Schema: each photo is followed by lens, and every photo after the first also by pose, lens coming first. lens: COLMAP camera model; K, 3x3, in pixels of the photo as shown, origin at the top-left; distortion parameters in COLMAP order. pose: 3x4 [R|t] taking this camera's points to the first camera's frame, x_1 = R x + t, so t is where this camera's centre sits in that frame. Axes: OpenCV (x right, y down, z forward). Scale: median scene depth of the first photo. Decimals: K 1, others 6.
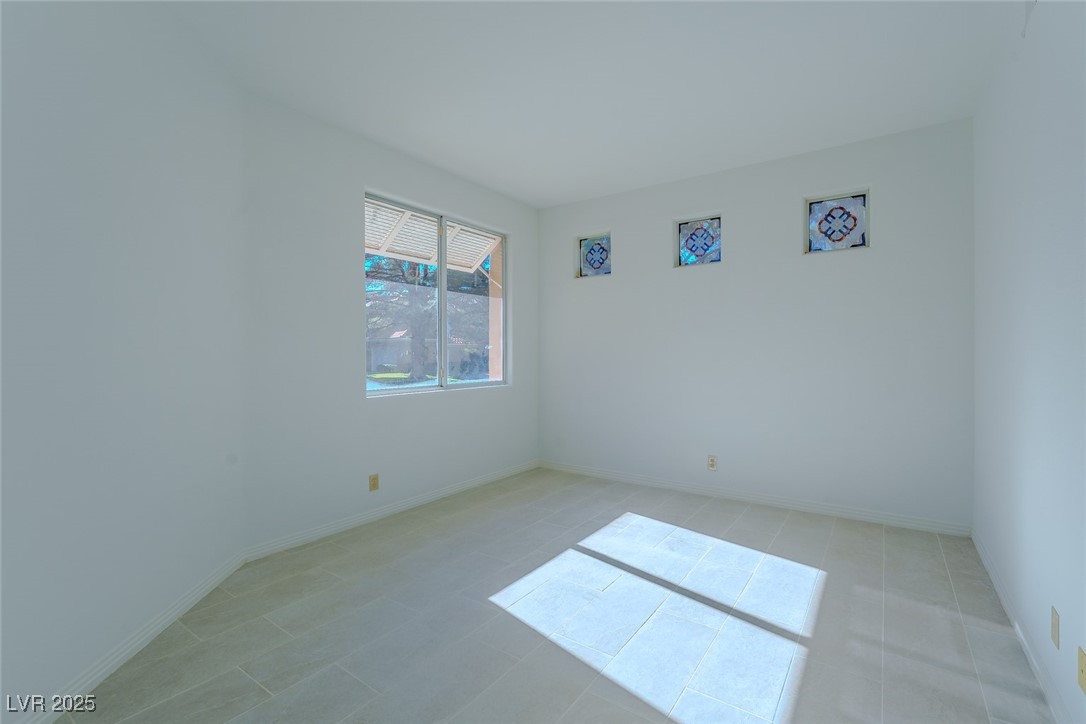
lens RADIAL K [[440.5, 0, 543.6], [0, 440.5, 357.3], [0, 0, 1]] dist [0.002921, 0.000015]
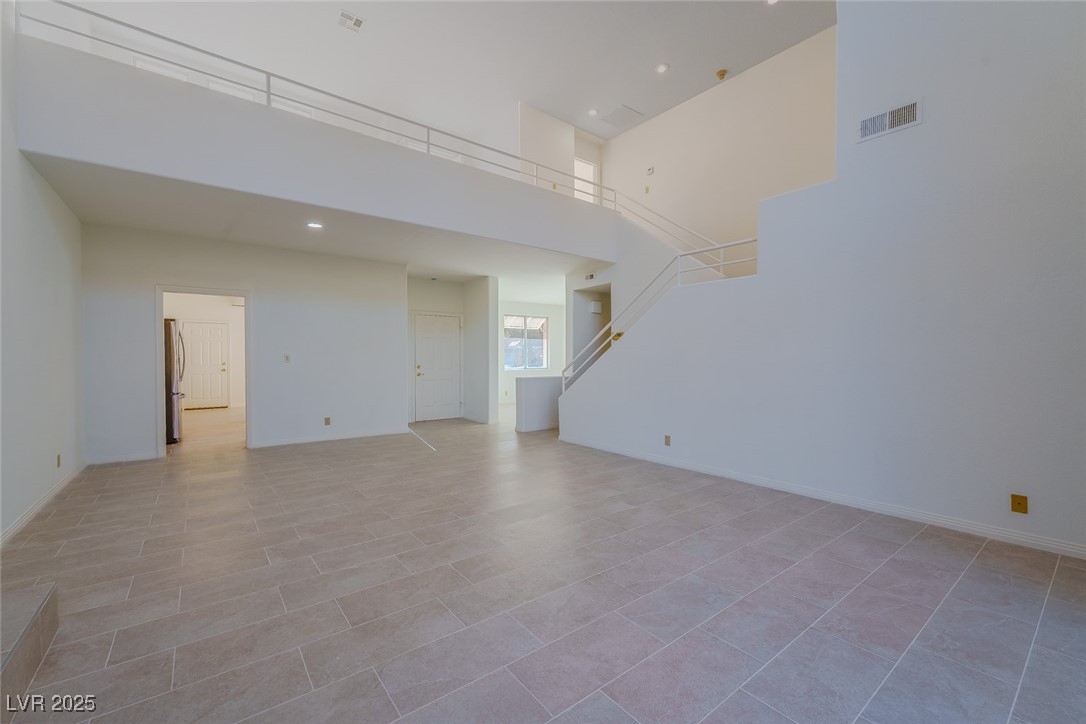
lens RADIAL K [[440.5, 0, 542.5], [0, 440.5, 361.5], [0, 0, 1]] dist [0.002921, 0.000015]
pose [[0.966691, 0.000162, -0.255947, 0.627804], [0.001074, 0.999988, 0.004688, -0.002175], [0.255944, -0.004806, 0.966680, -1.826767]]
